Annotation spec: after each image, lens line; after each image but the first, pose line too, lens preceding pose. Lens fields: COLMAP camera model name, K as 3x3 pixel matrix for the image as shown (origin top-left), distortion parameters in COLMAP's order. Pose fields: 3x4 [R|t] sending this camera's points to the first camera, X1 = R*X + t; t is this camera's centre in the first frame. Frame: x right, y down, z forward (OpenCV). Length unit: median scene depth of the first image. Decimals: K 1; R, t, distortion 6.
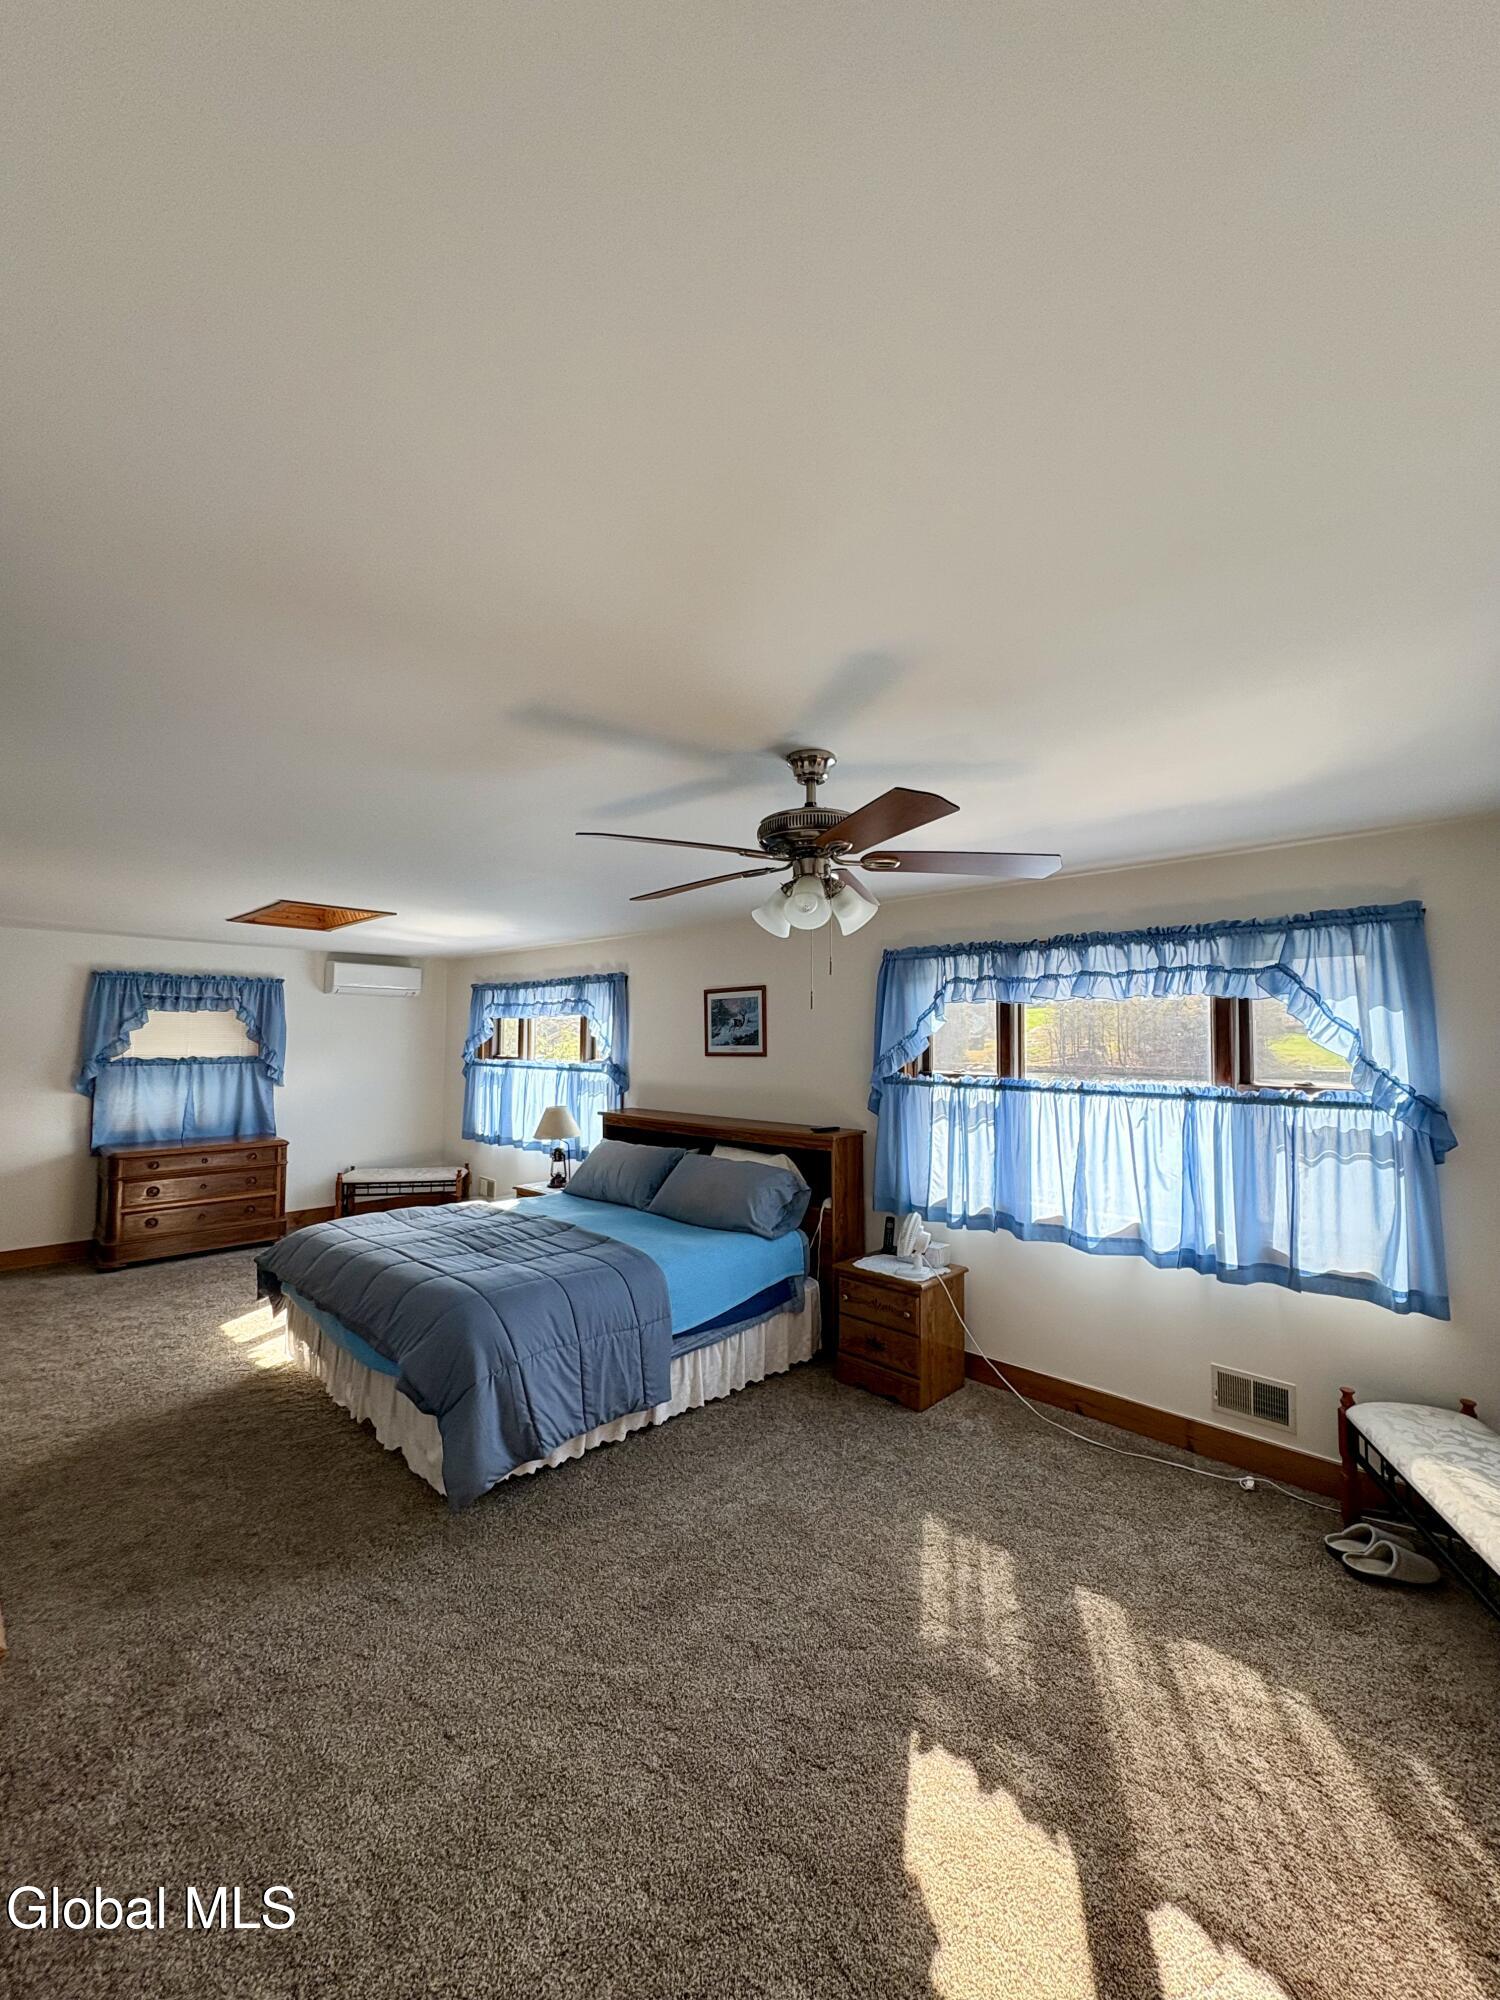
lens RADIAL K [[791.1, 0, 749.1], [0, 791.1, 1001.0], [0, 0, 1]] dist [-0.002316, 0.000478]
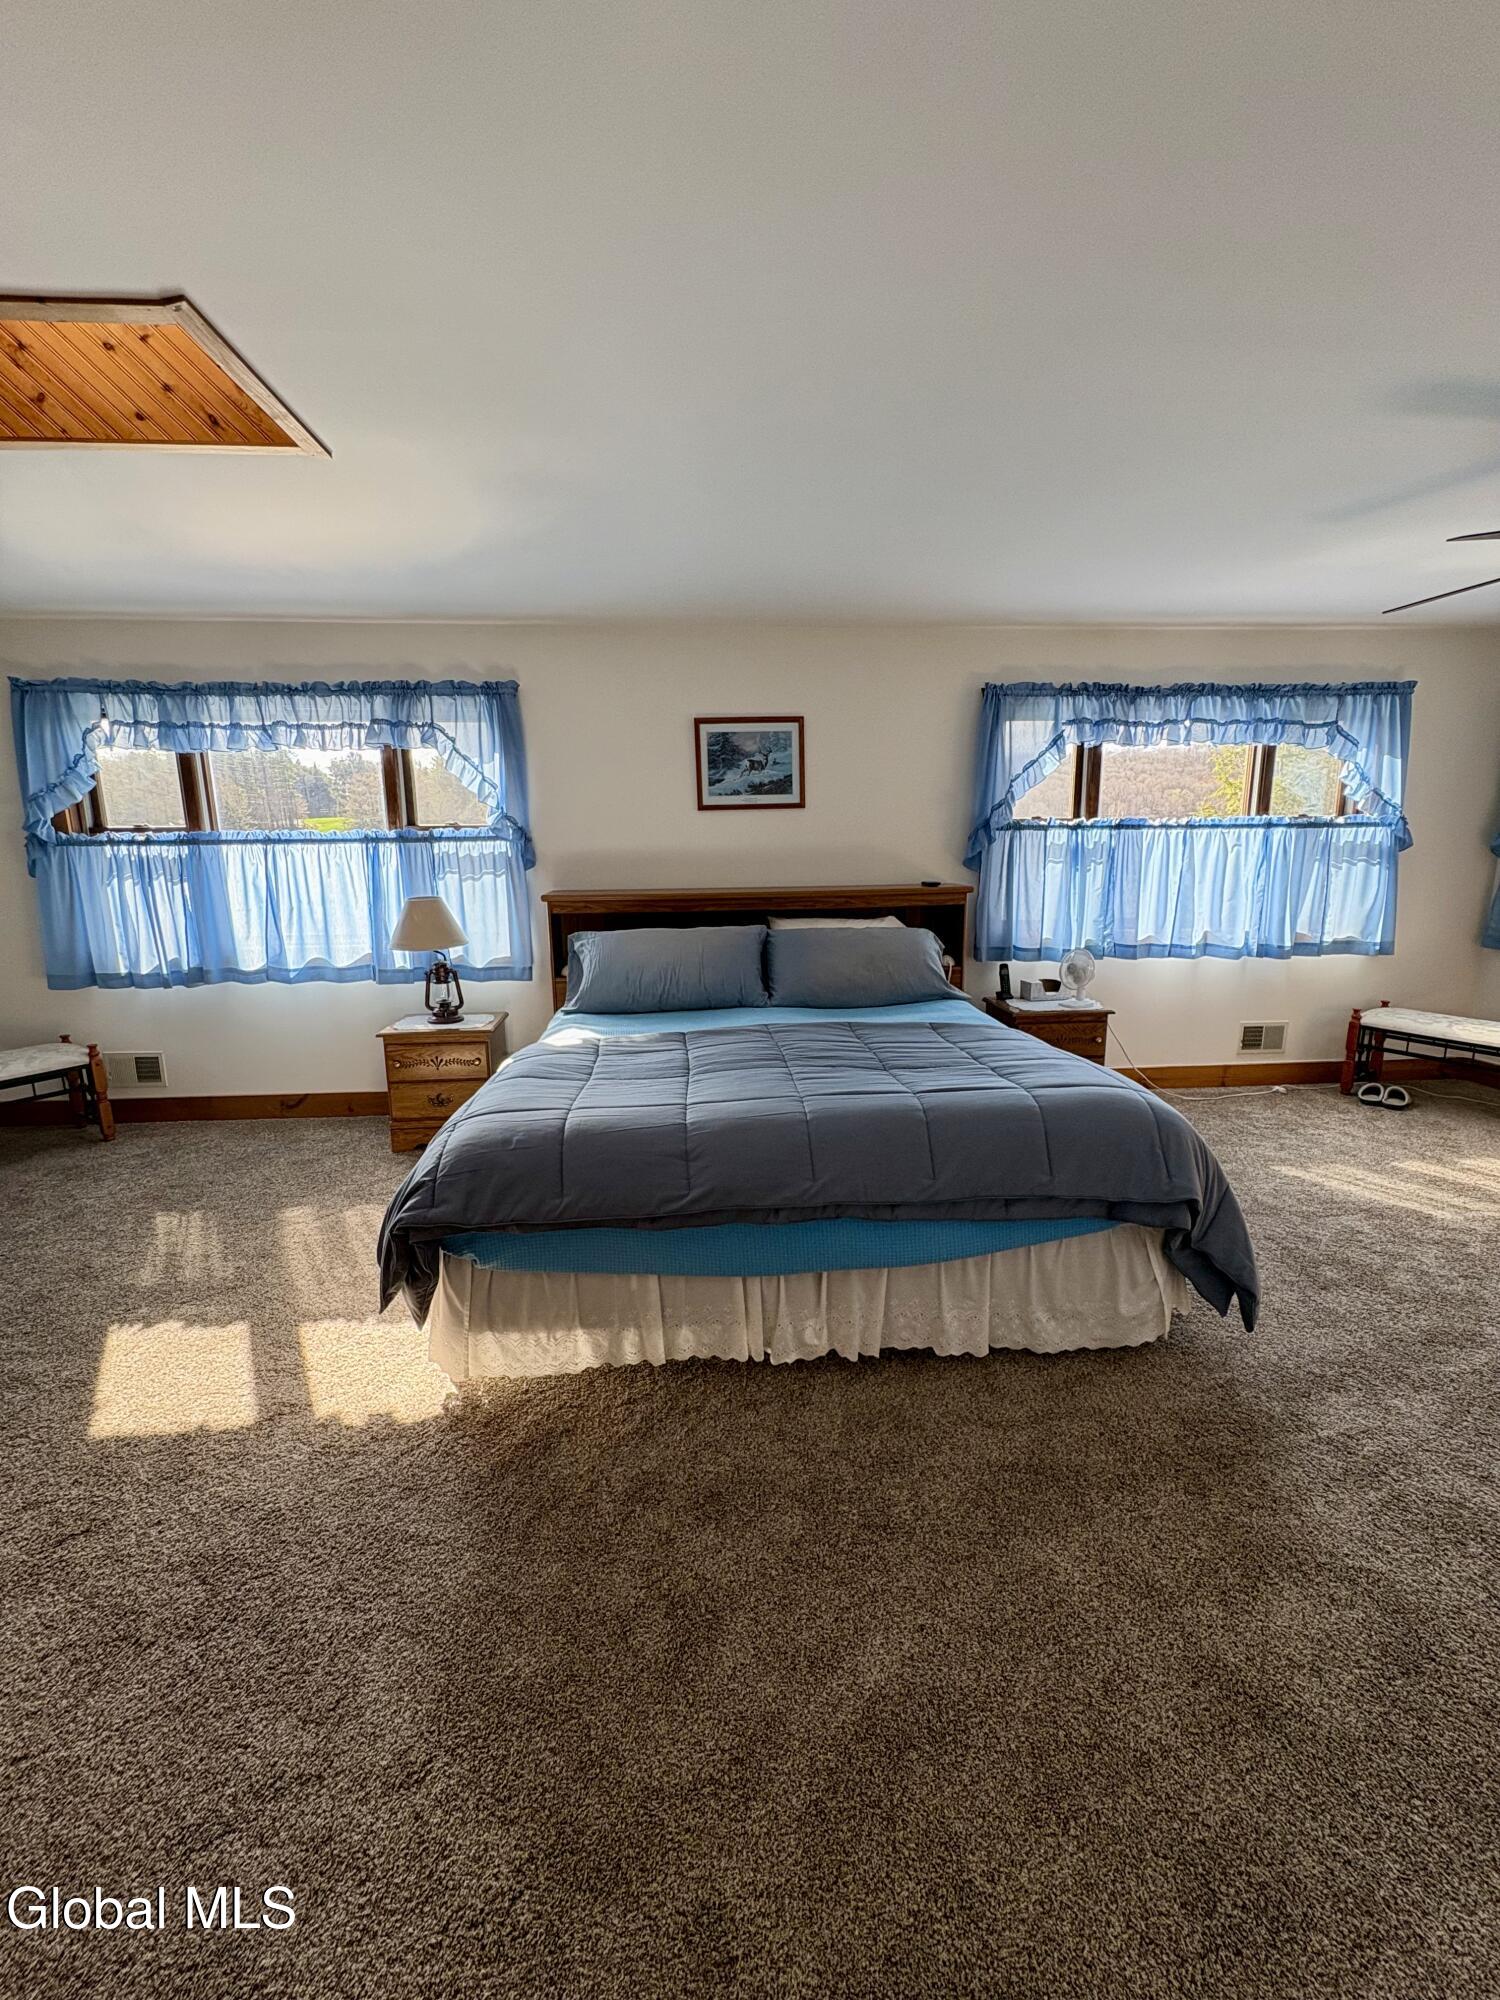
lens RADIAL K [[791.1, 0, 751.9], [0, 791.1, 1001.7], [0, 0, 1]] dist [-0.002316, 0.000478]
pose [[0.676146, -0.153943, 0.720506, -0.589631], [-0.019583, 0.973827, 0.226445, 0.075097], [-0.736507, -0.167220, 0.655434, 0.433038]]
